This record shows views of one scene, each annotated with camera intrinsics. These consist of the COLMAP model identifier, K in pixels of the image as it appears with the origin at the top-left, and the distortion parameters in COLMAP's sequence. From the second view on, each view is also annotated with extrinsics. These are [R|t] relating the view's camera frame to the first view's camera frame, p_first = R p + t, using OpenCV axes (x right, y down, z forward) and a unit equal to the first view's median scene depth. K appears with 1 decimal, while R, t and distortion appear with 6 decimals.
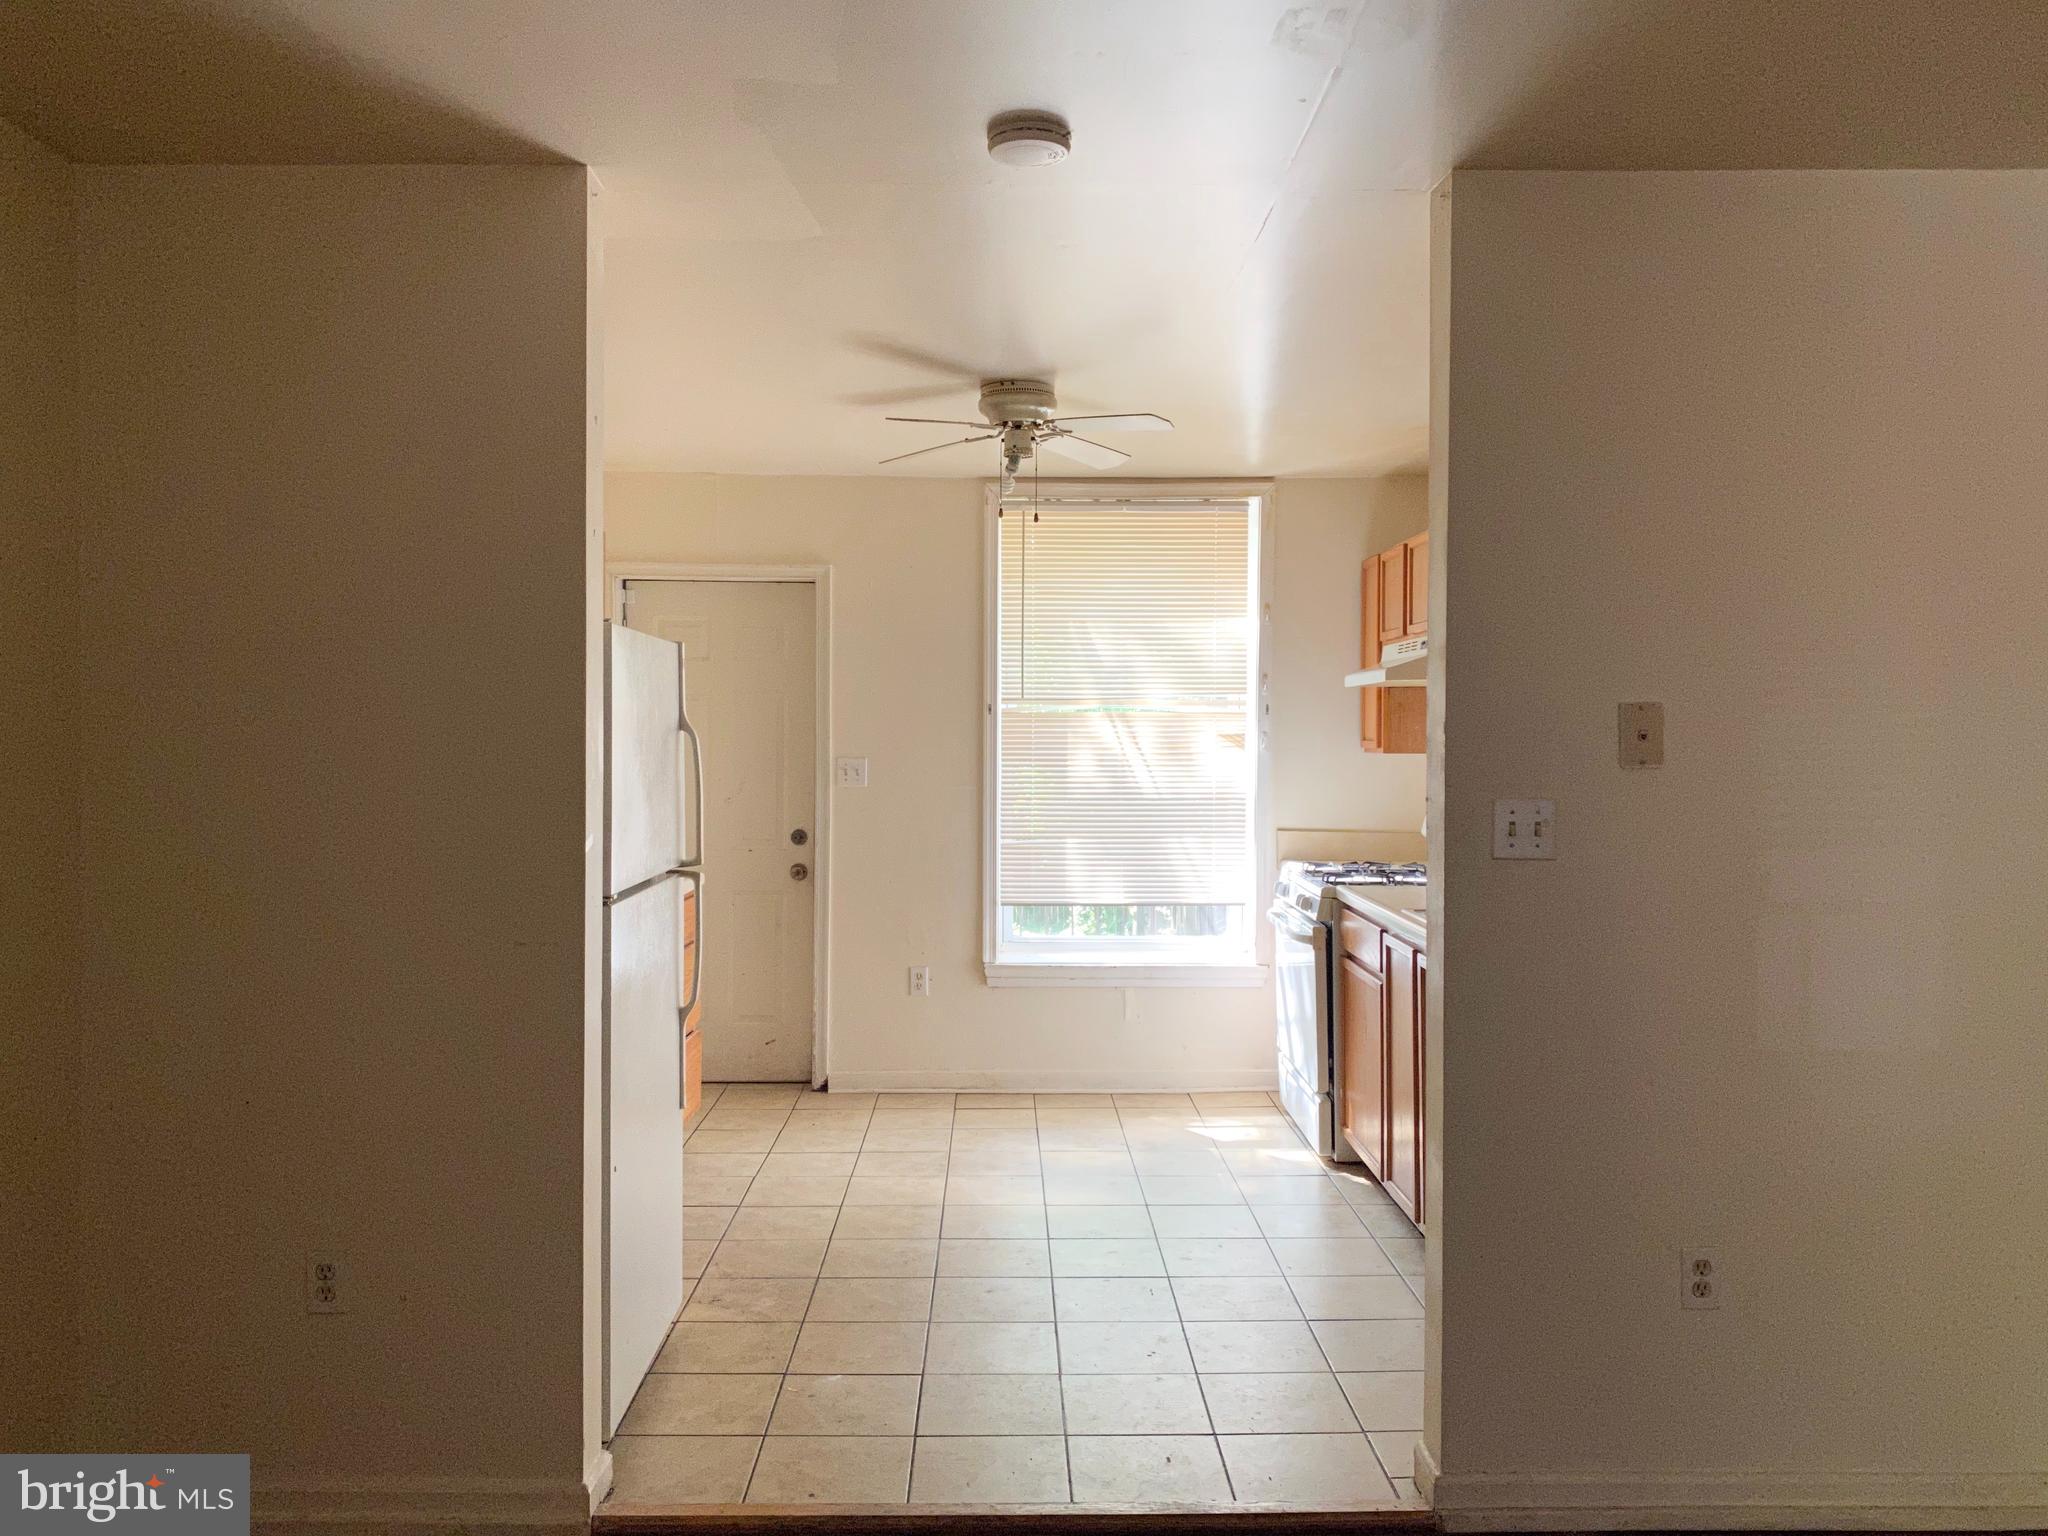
lens RADIAL K [[1544.9, 0, 1031.8], [0, 1544.9, 732.9], [0, 0, 1]] dist [0.002154, -0.009887]
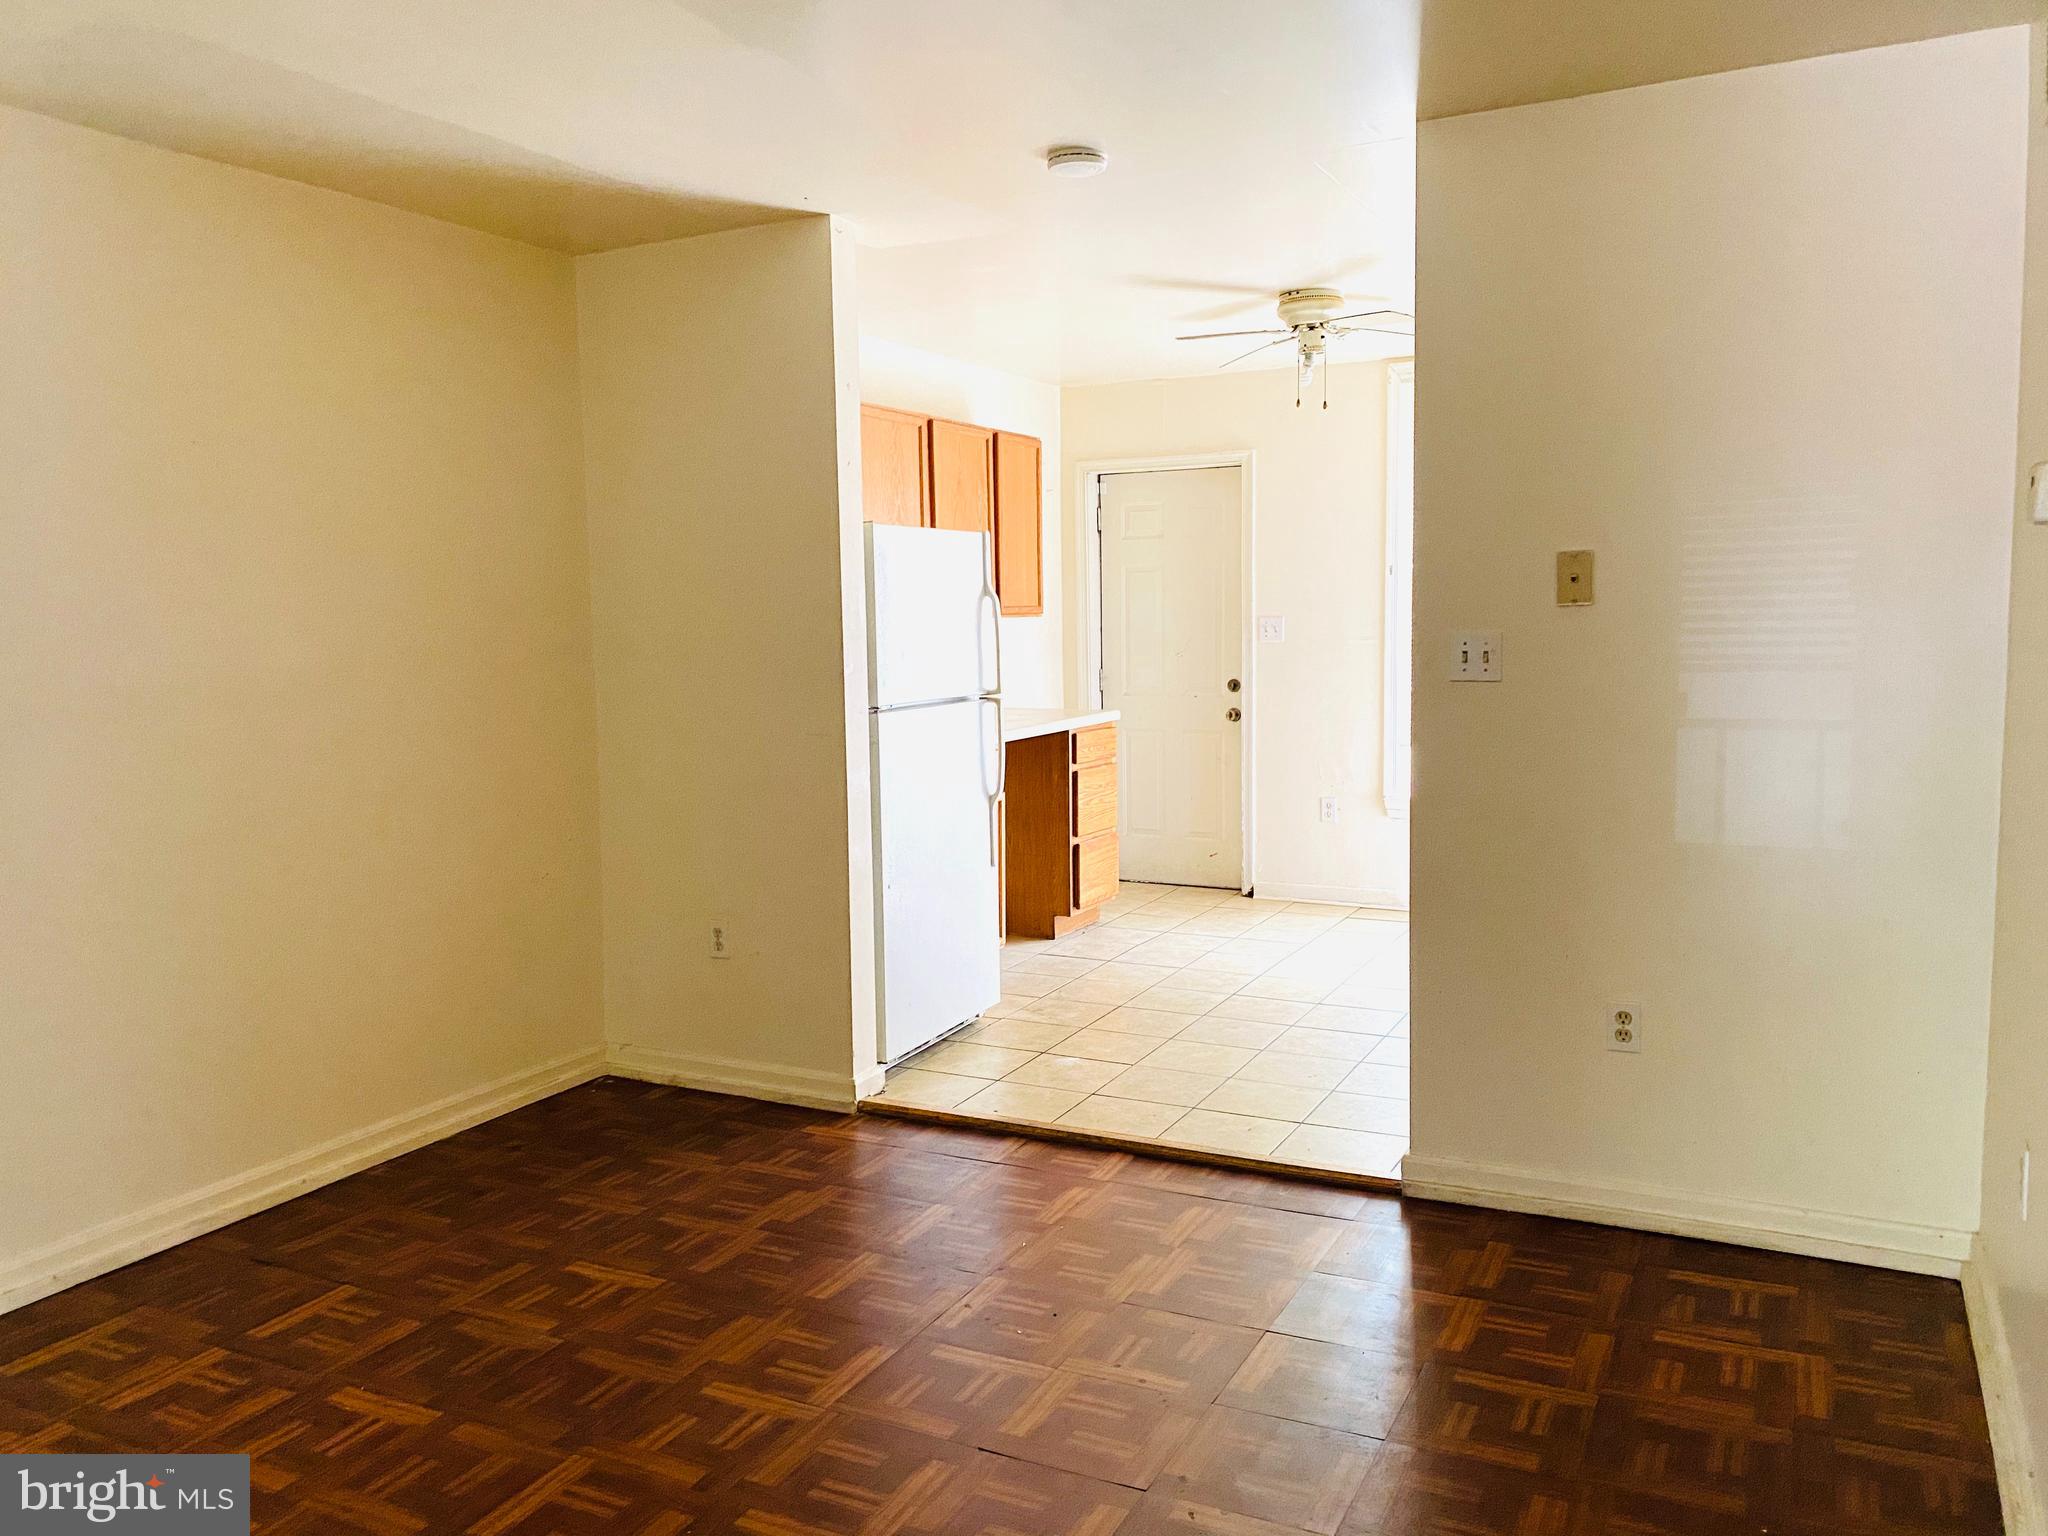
lens RADIAL K [[1544.9, 0, 1024.3], [0, 1544.9, 768.3], [0, 0, 1]] dist [0.002154, -0.009887]
pose [[0.884261, 0.025901, -0.466275, 0.357400], [0.023834, 0.994656, 0.100452, 0.011099], [0.466385, -0.099939, 0.878918, -0.165596]]
